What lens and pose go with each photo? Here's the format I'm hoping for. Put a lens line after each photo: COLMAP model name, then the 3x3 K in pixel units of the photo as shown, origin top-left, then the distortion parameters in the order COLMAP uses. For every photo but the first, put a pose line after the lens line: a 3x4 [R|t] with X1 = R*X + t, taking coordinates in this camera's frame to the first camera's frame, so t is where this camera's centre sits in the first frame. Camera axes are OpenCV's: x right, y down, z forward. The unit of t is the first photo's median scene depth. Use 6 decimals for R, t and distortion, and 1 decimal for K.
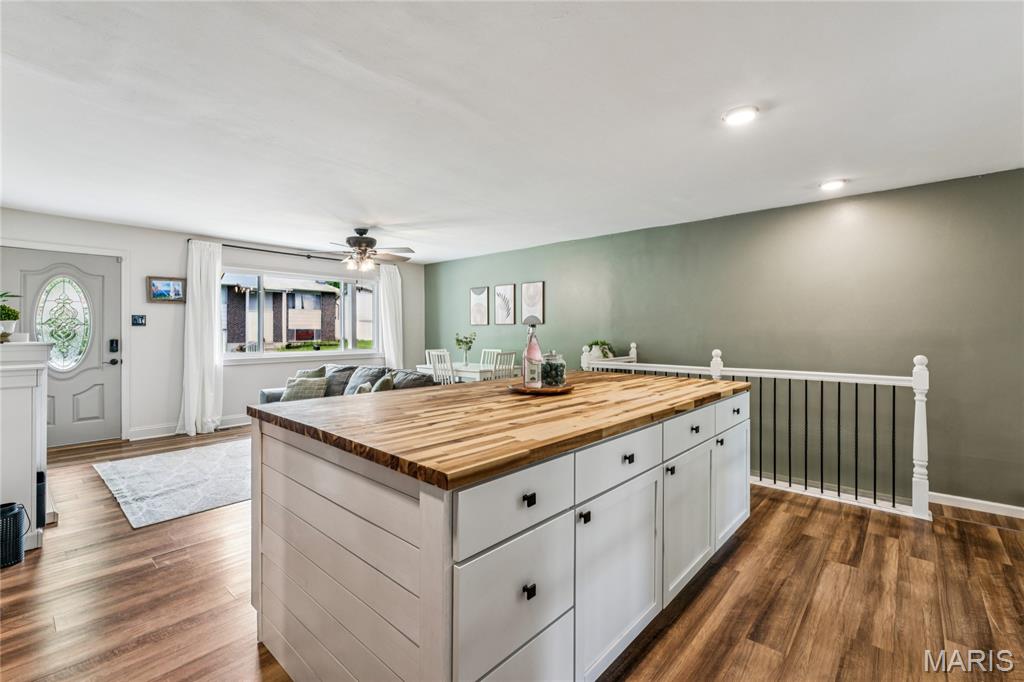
lens RADIAL K [[448.3, 0, 515.7], [0, 448.3, 333.0], [0, 0, 1]] dist [0.000220, 0.000005]
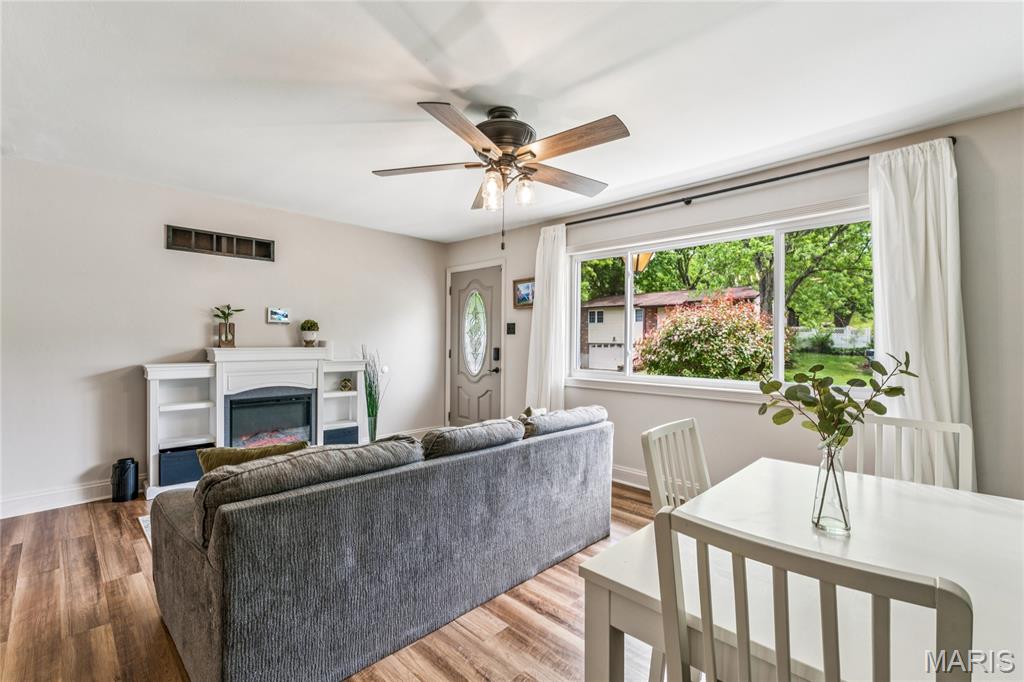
lens RADIAL K [[448.3, 0, 515.5], [0, 448.3, 341.9], [0, 0, 1]] dist [0.000220, 0.000005]
pose [[-0.054079, 0.006244, -0.998517, 0.105046], [-0.009061, 0.999936, 0.006743, -0.006447], [0.998496, 0.009412, -0.054019, 1.070496]]
